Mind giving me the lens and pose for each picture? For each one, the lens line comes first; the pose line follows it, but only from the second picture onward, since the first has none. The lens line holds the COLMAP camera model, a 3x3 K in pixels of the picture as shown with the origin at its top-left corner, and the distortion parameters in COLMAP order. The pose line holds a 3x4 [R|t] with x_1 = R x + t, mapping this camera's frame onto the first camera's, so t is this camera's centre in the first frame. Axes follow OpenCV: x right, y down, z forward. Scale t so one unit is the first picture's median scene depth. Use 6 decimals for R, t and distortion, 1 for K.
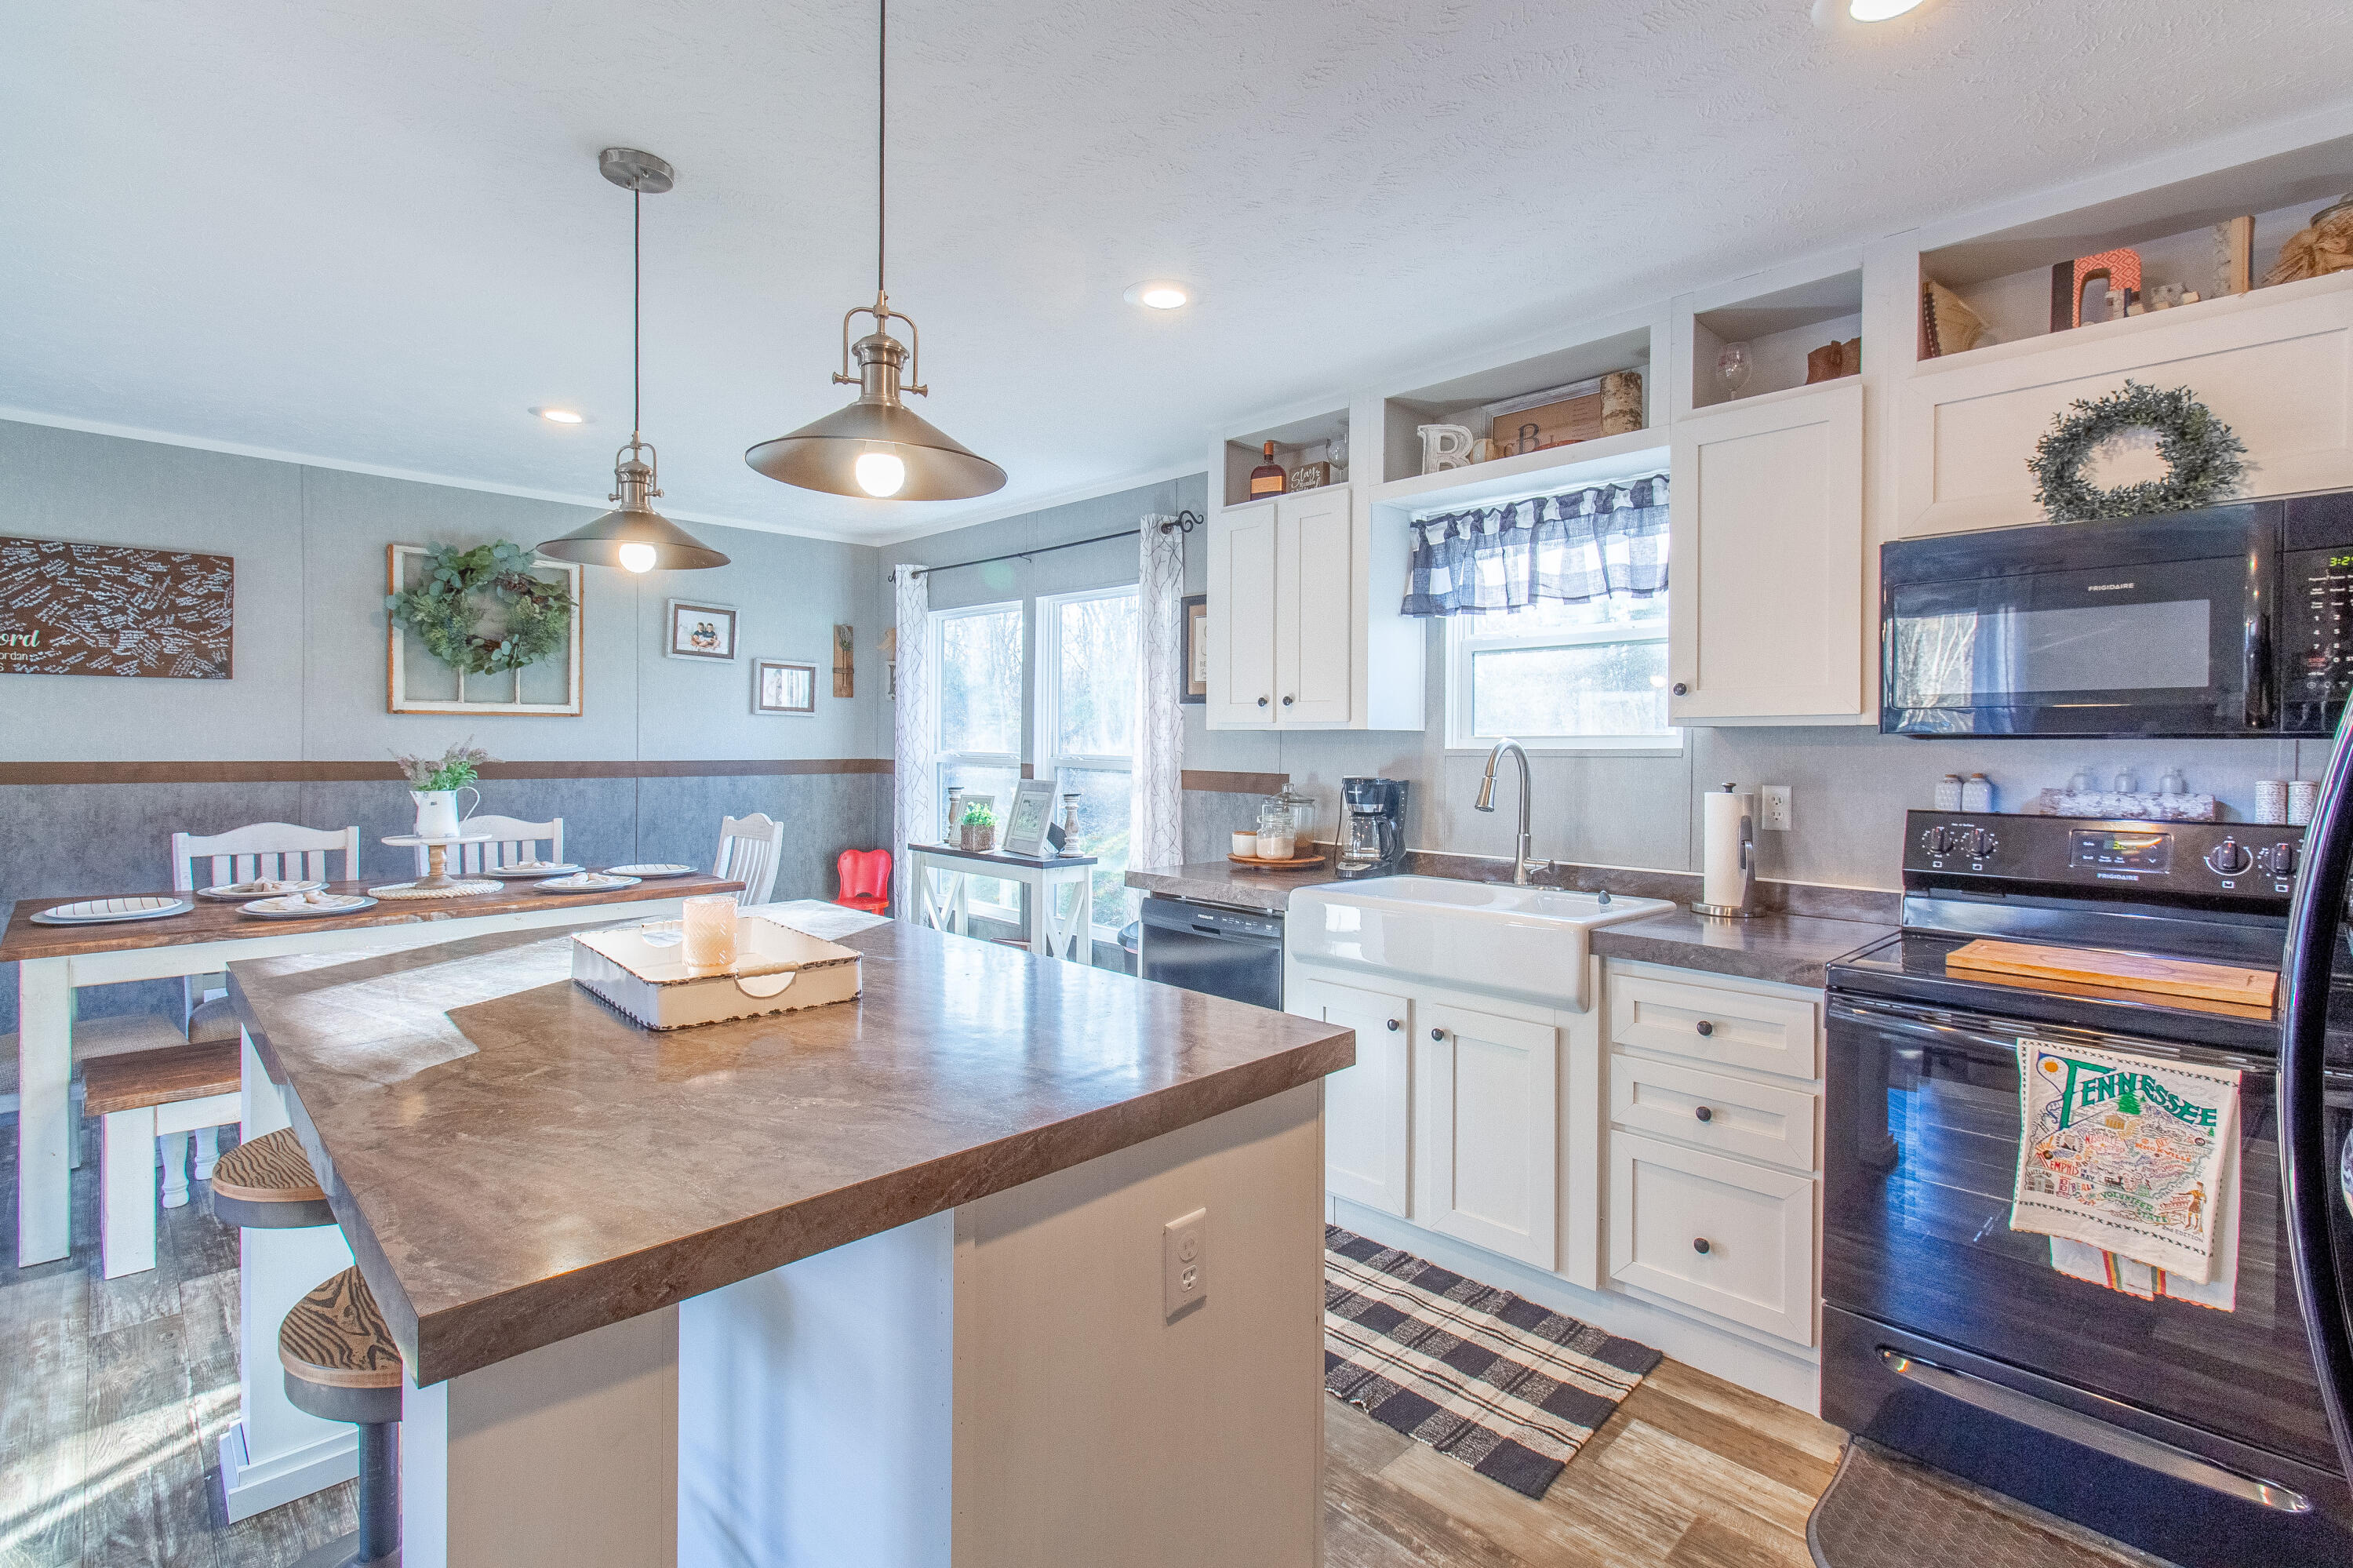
lens RADIAL K [[1079.6, 0, 1189.0], [0, 1079.6, 761.7], [0, 0, 1]] dist [0.002682, 0.000147]
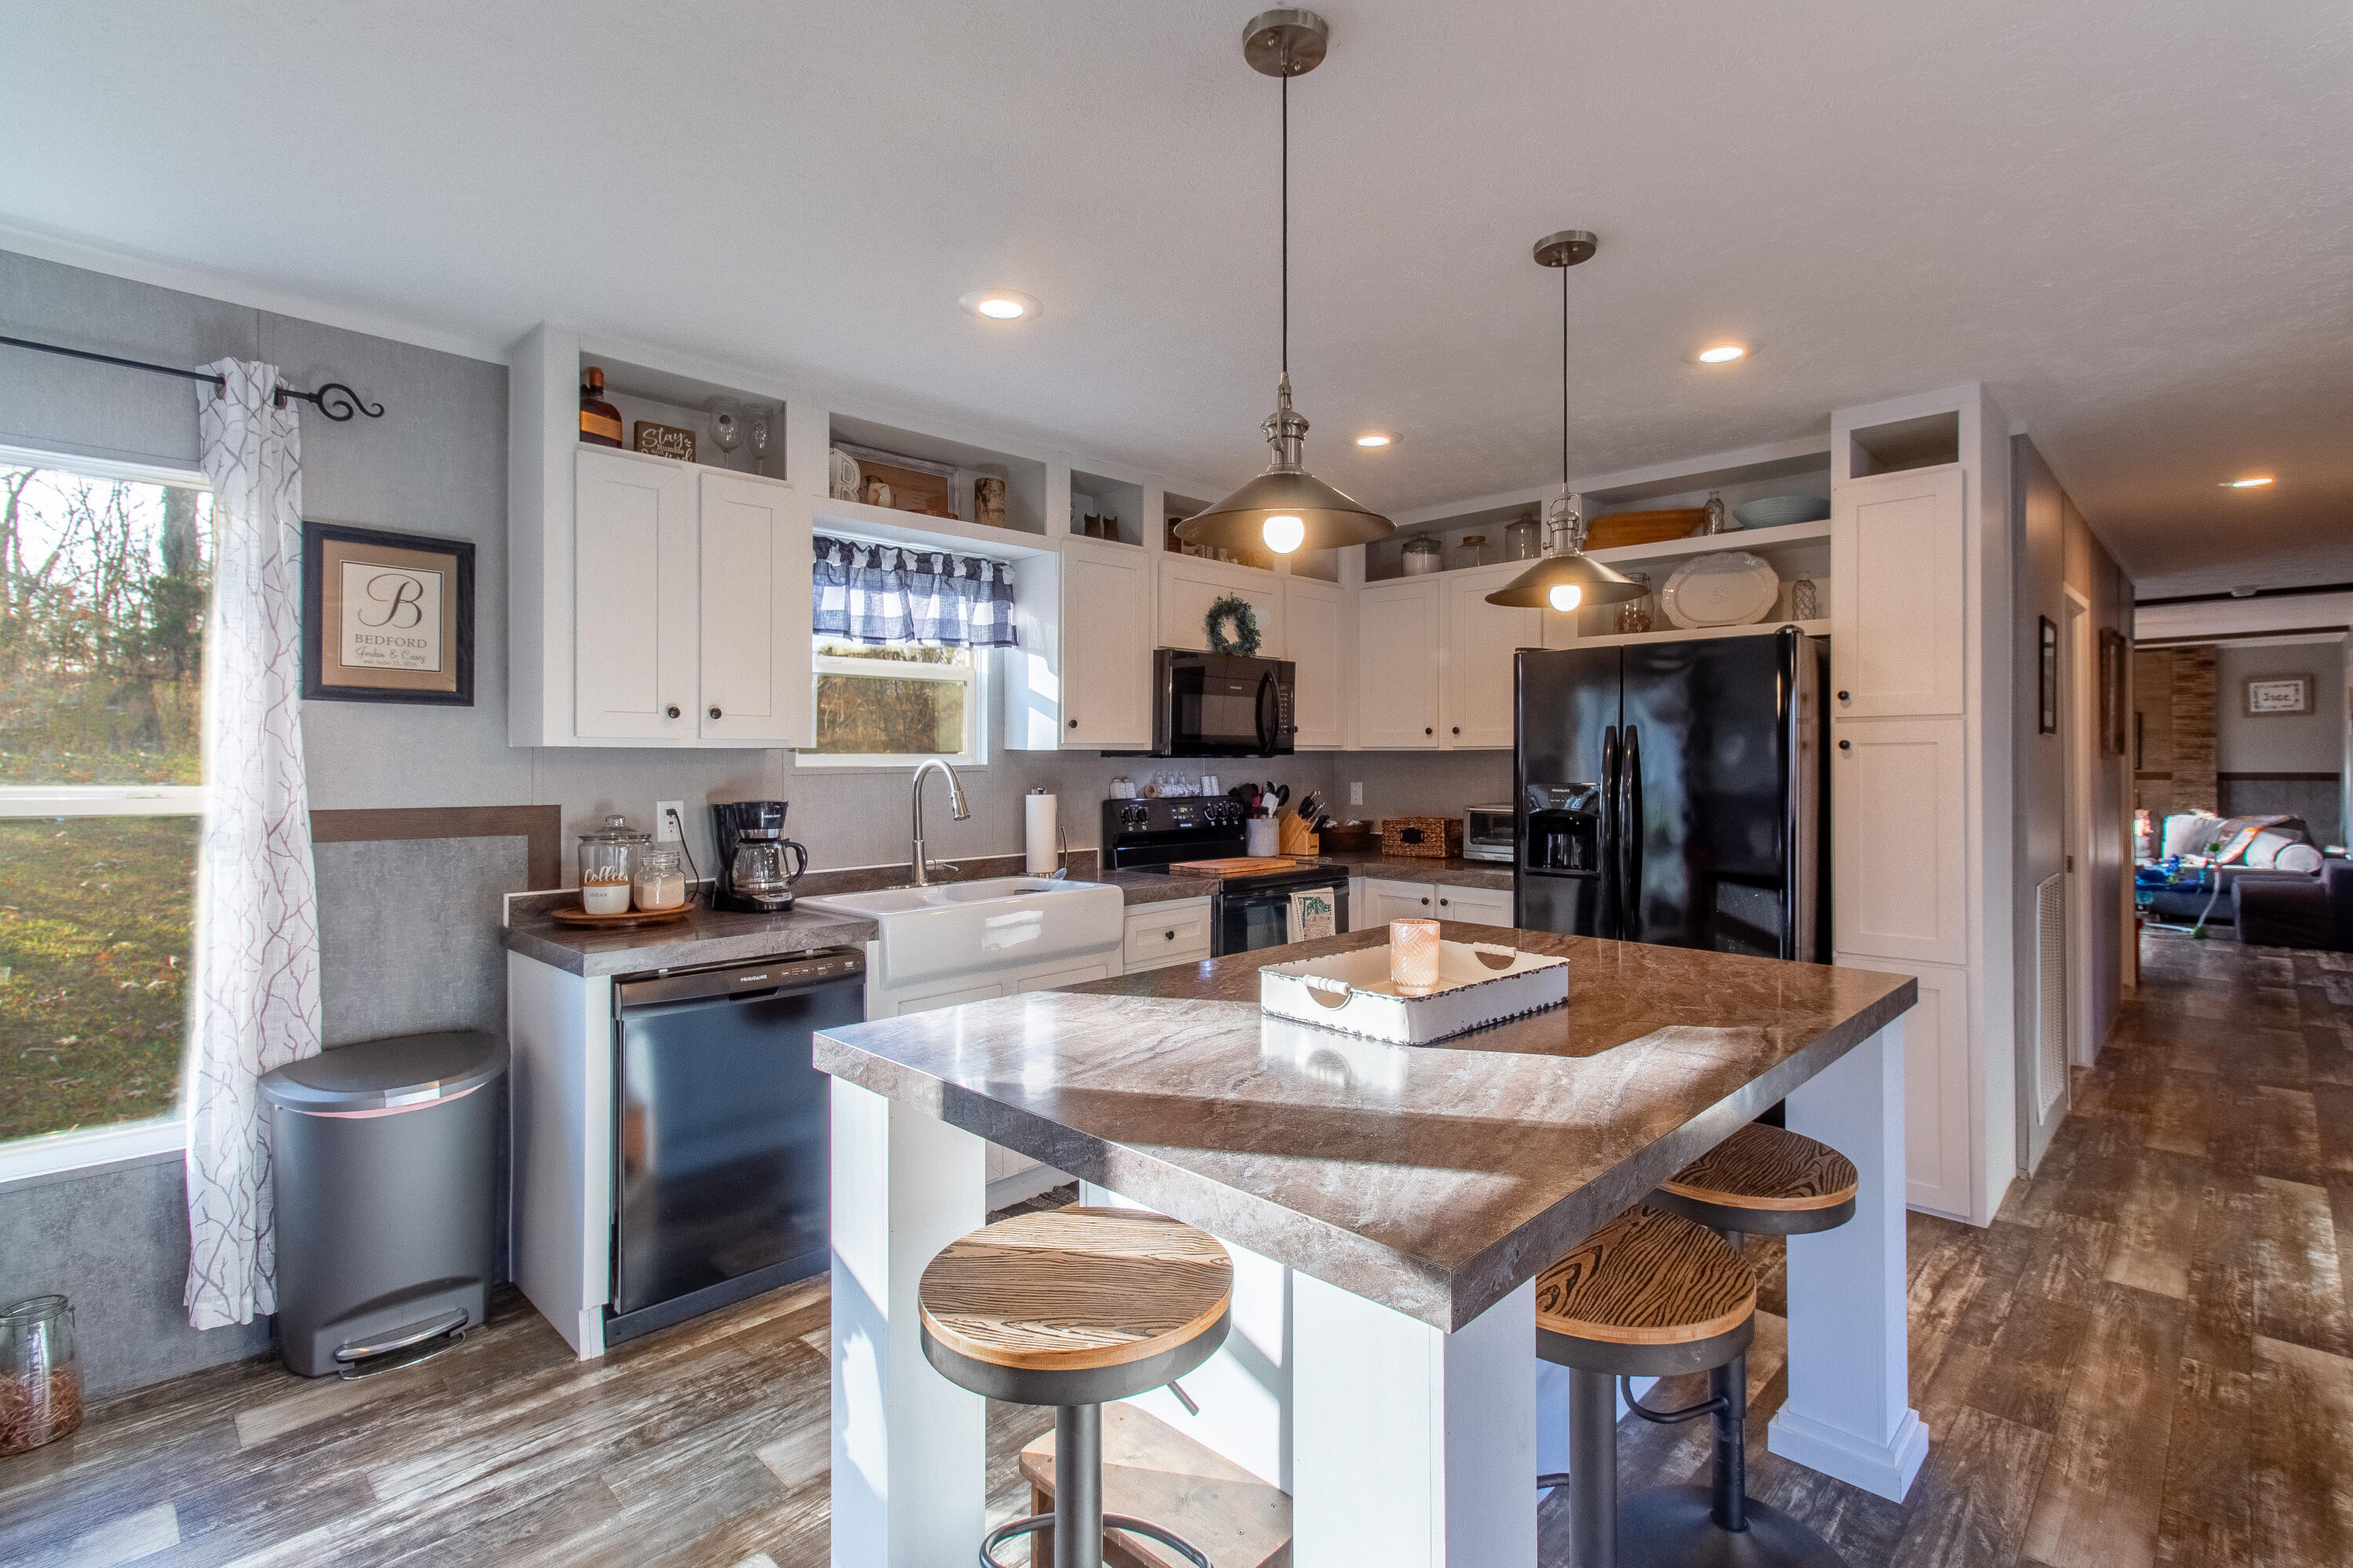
lens RADIAL K [[1079.1, 0, 1178.2], [0, 1079.1, 775.0], [0, 0, 1]] dist [0.002423, 0.000253]
pose [[-0.003290, -0.020297, 0.999789, -0.578405], [0.017475, 0.999640, 0.020352, -0.014902], [-0.999842, 0.017539, -0.002934, 0.495976]]
